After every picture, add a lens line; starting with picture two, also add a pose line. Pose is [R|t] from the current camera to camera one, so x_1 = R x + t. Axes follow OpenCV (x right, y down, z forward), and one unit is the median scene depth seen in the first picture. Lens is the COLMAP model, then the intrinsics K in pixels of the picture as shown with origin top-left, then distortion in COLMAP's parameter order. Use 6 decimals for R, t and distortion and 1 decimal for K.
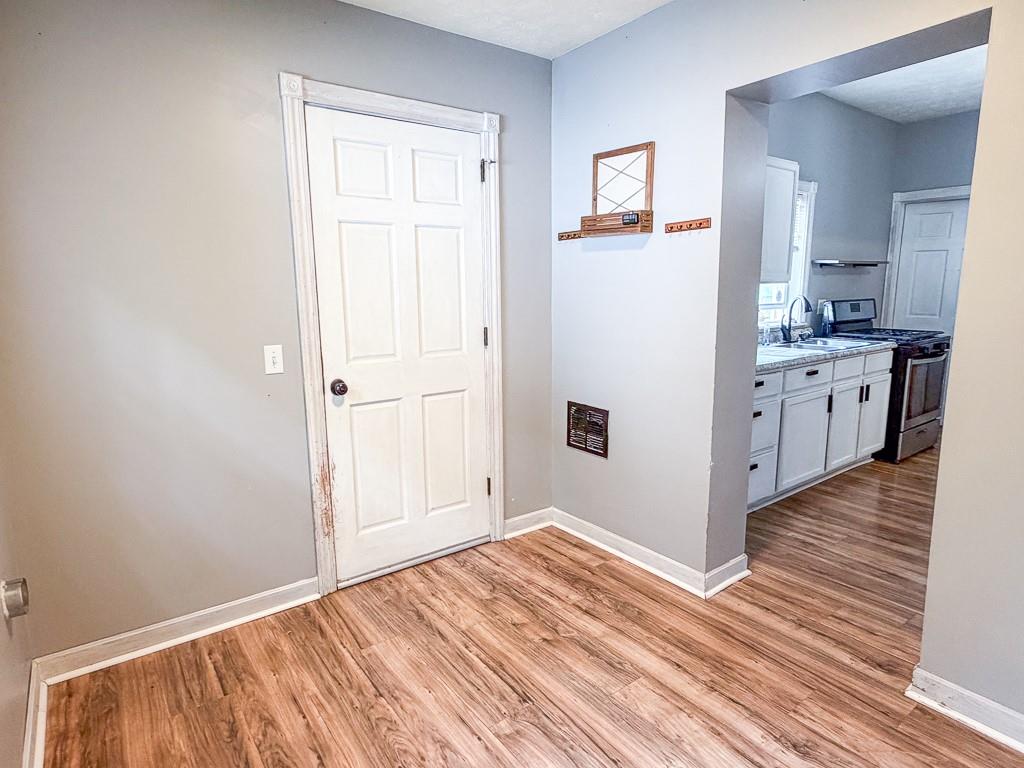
lens RADIAL K [[579.2, 0, 511.3], [0, 579.2, 386.3], [0, 0, 1]] dist [-0.001756, 0.000051]
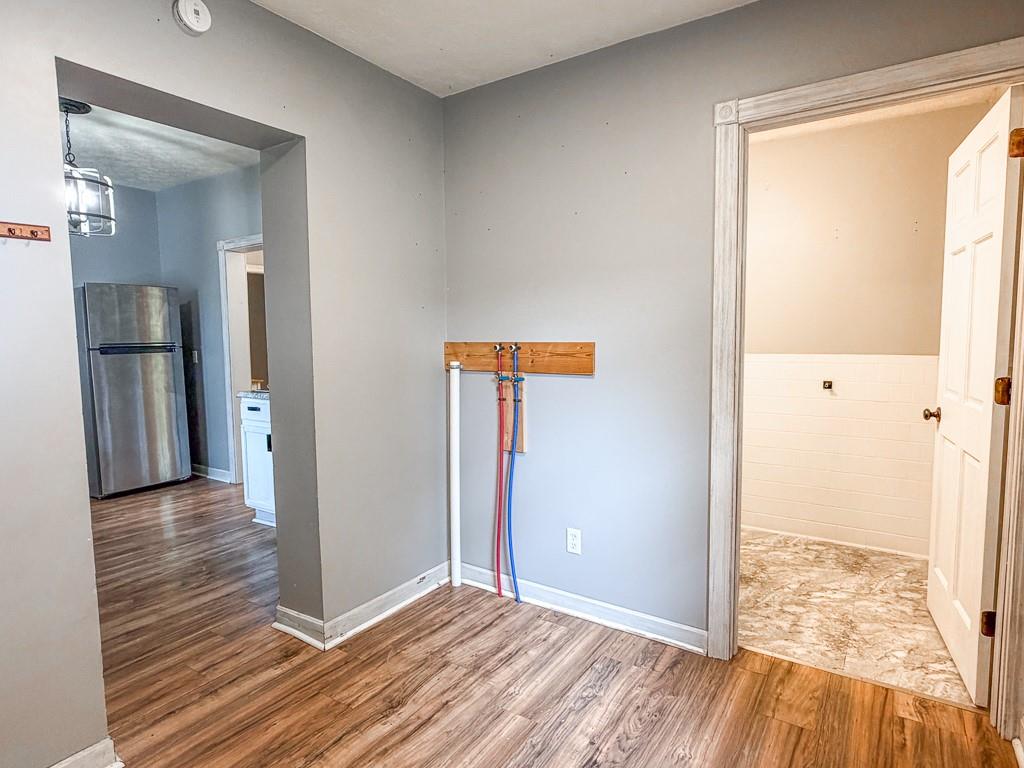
lens RADIAL K [[579.2, 0, 512.0], [0, 579.2, 384.9], [0, 0, 1]] dist [-0.001756, 0.000051]
pose [[-0.336649, -0.070457, 0.938991, -0.550612], [0.175981, 0.974919, 0.136246, -0.119140], [-0.925040, 0.211112, -0.315806, 0.835892]]
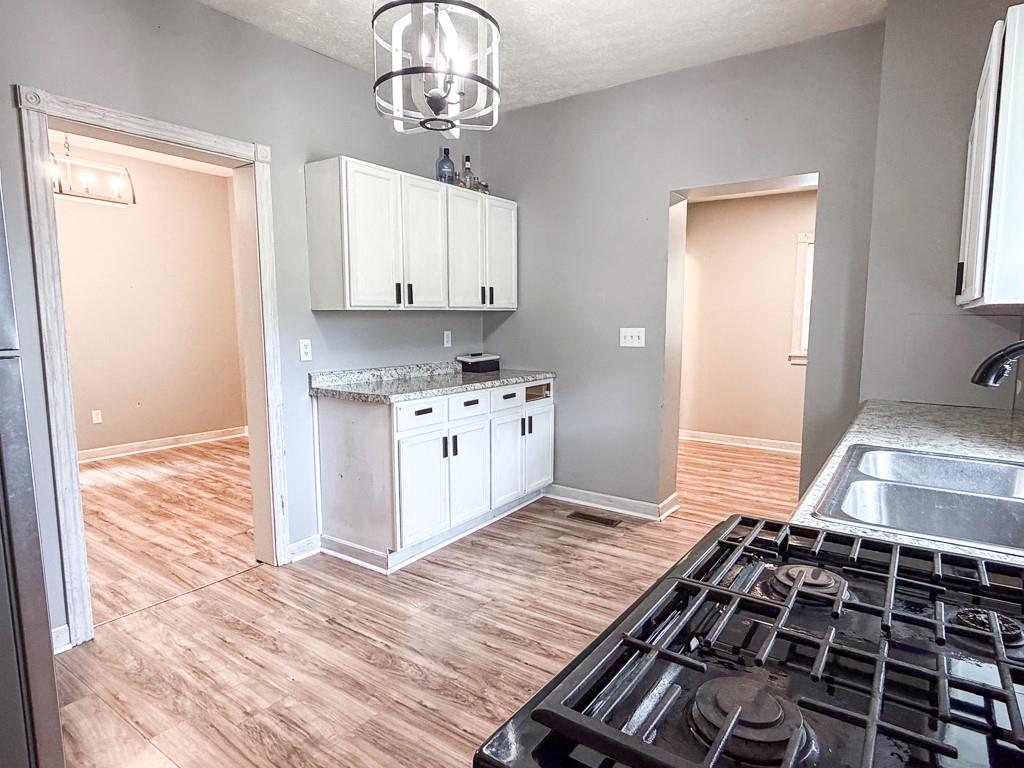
lens RADIAL K [[579.2, 0, 513.3], [0, 579.2, 387.6], [0, 0, 1]] dist [-0.001756, 0.000051]
pose [[-0.949078, 0.041086, -0.312352, 1.769054], [-0.047564, 0.961408, 0.270985, -0.400633], [0.311431, 0.272042, -0.910496, 2.434472]]
